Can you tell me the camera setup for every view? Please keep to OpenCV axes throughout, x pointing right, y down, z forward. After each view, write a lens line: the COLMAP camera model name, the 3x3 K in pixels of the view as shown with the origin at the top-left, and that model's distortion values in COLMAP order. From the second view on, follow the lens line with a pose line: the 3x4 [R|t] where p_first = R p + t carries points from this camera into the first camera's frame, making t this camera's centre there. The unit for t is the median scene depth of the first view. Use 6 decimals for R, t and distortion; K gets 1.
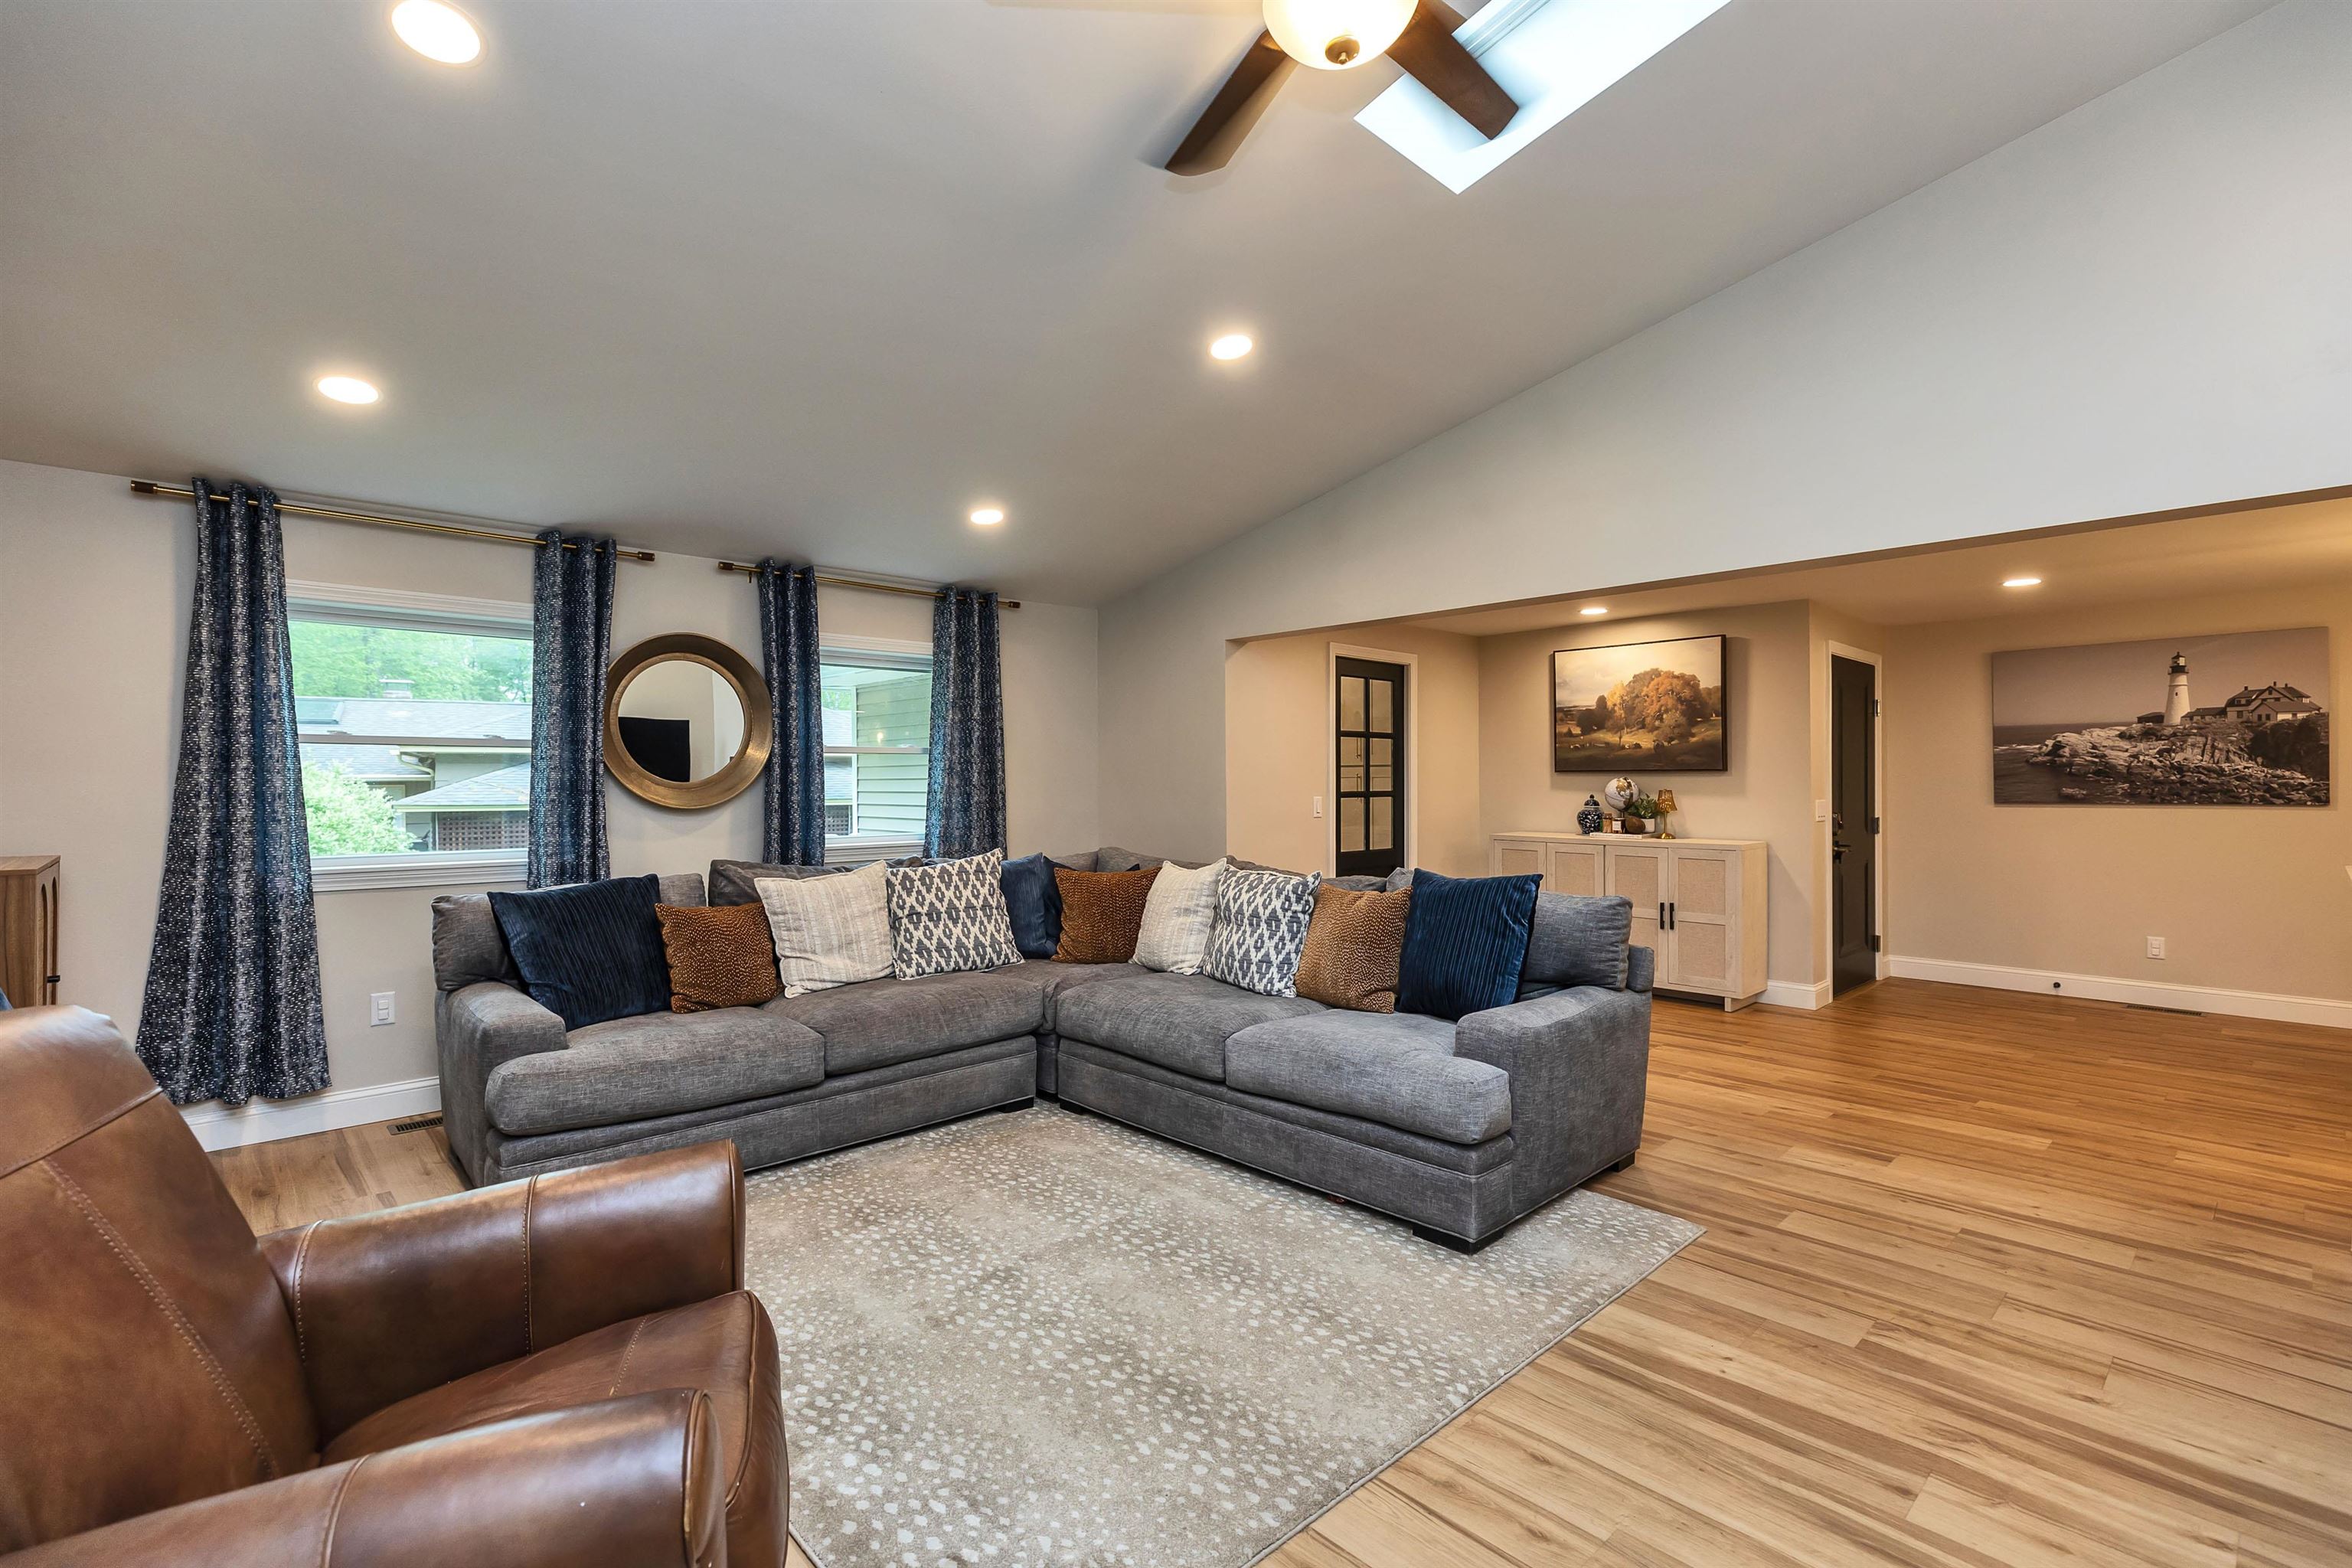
lens RADIAL K [[1055.1, 0, 1165.2], [0, 1055.1, 776.1], [0, 0, 1]] dist [0.002160, 0.000255]
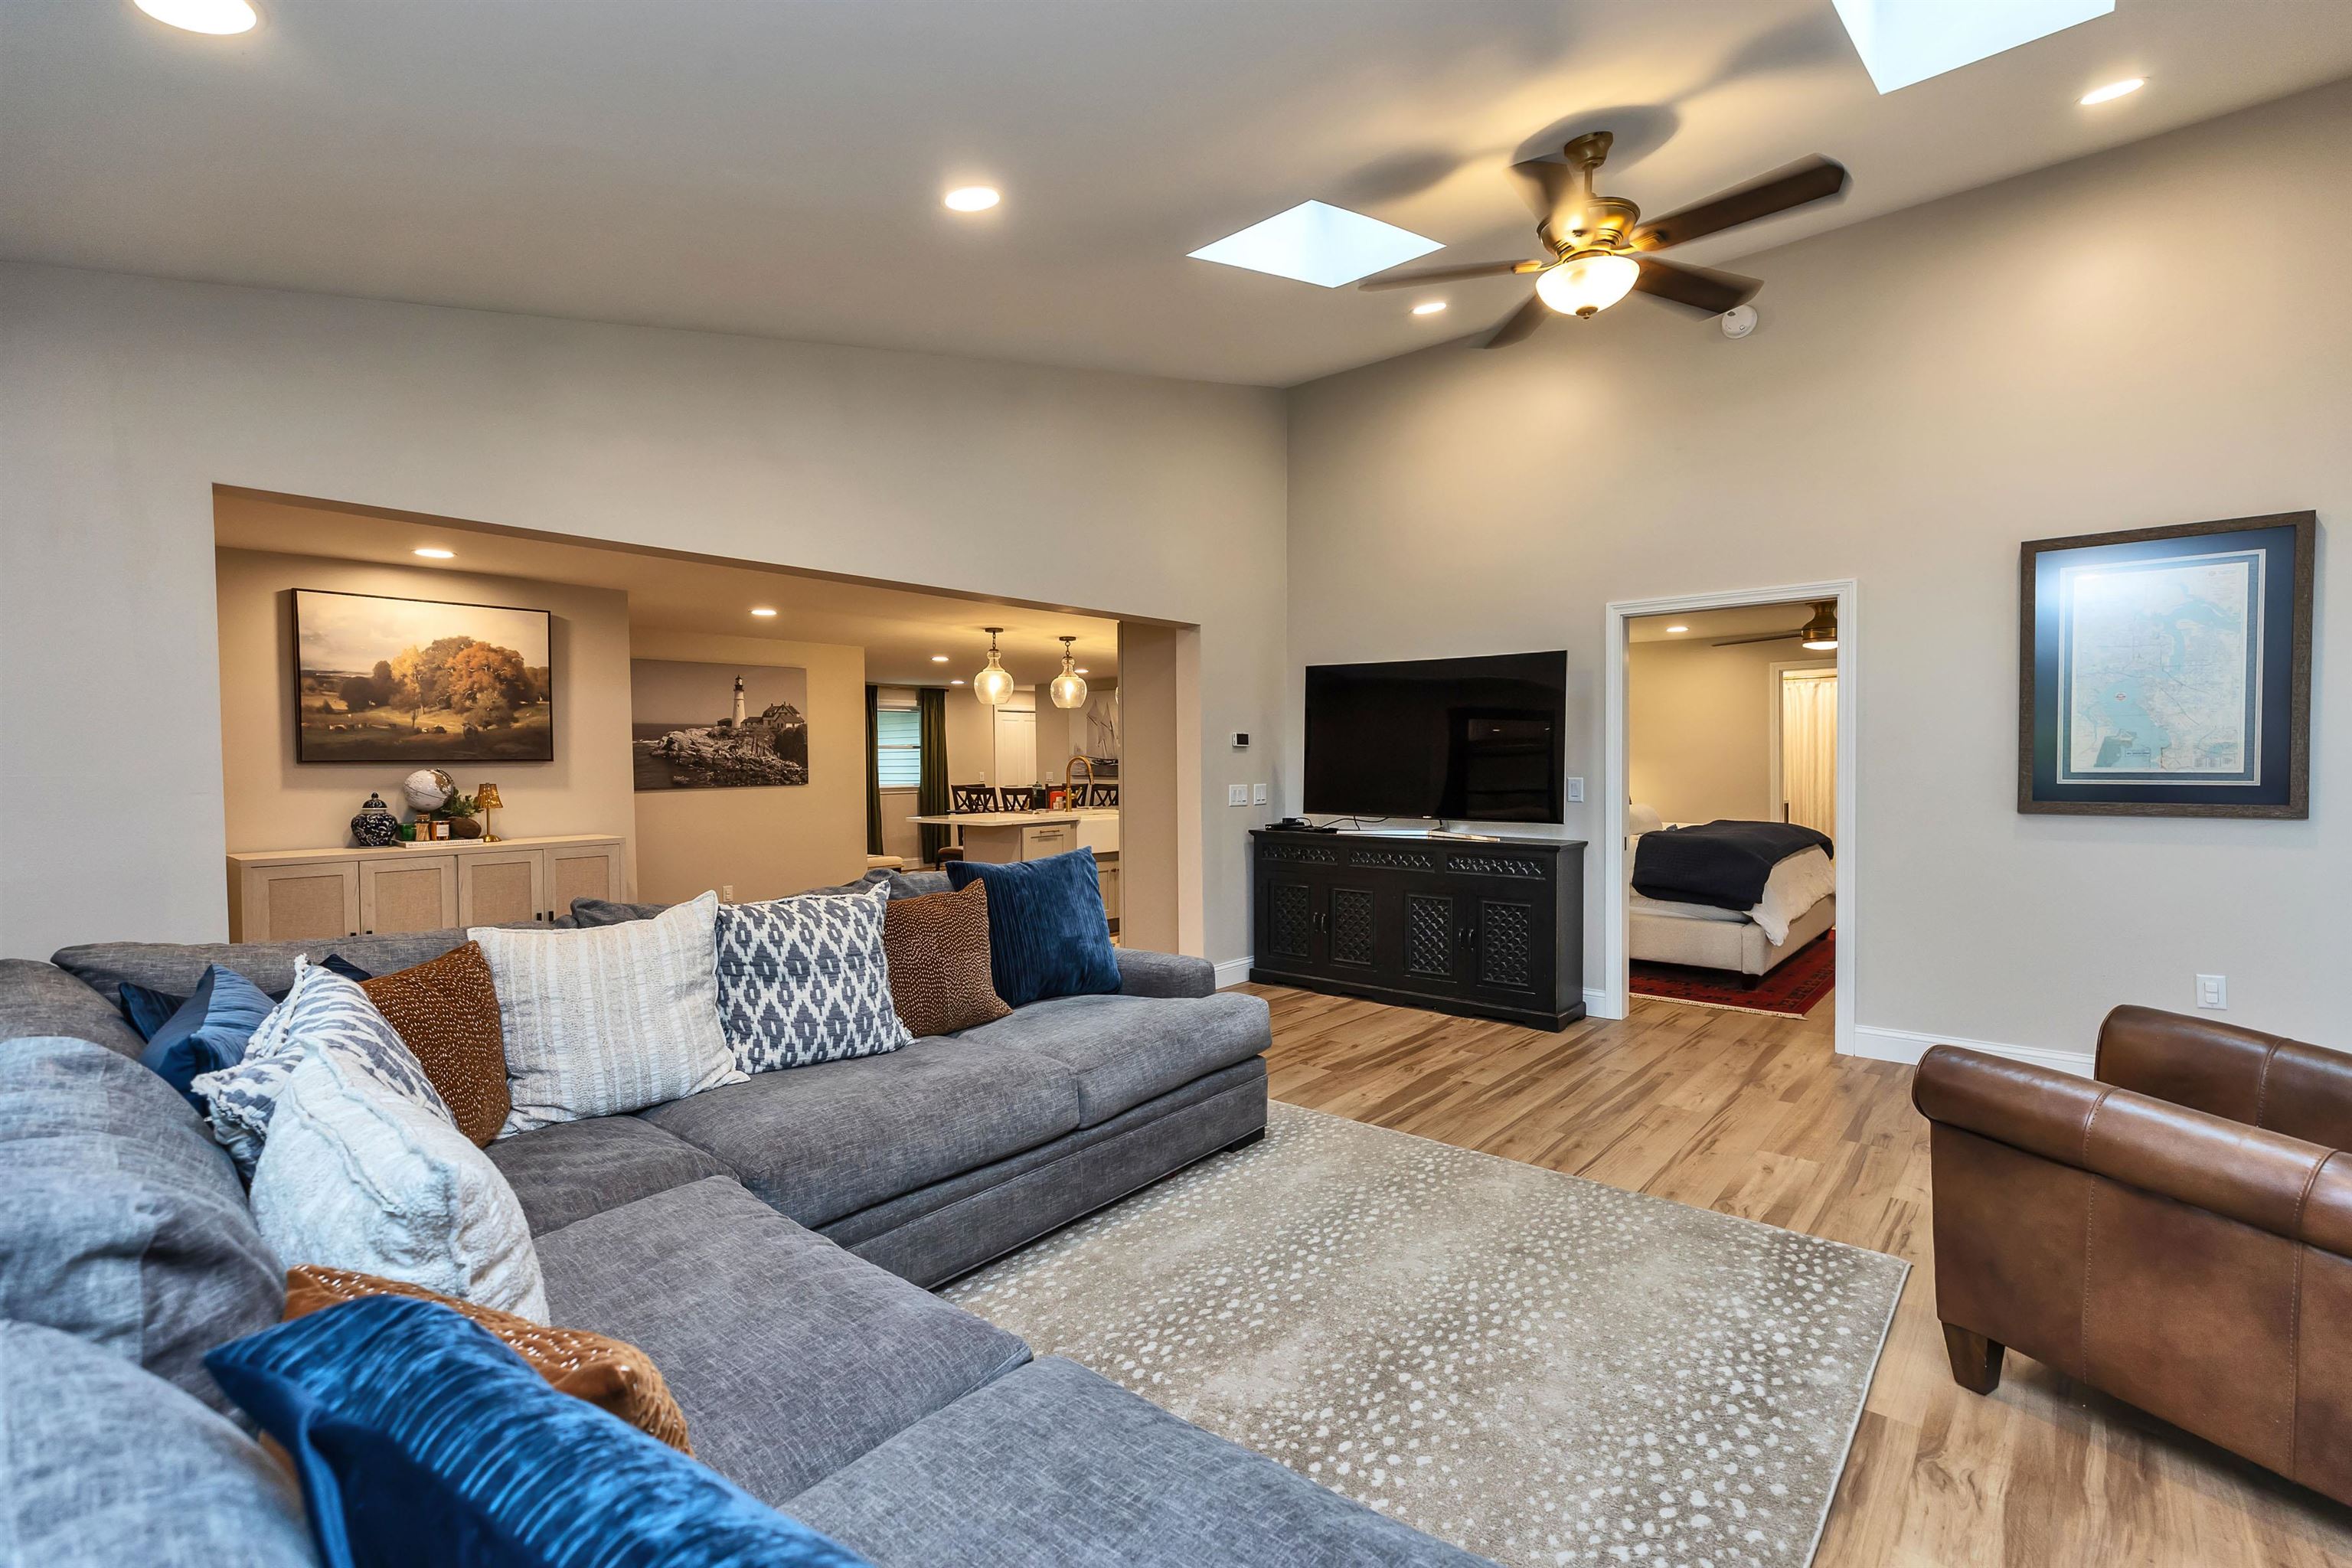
lens RADIAL K [[1055.1, 0, 1165.2], [0, 1055.1, 776.1], [0, 0, 1]] dist [0.002160, 0.000255]
pose [[-0.108694, -0.010494, 0.994020, -0.436544], [0.009646, 0.999886, 0.011611, 0.002640], [-0.994028, 0.010851, -0.108580, 0.574919]]
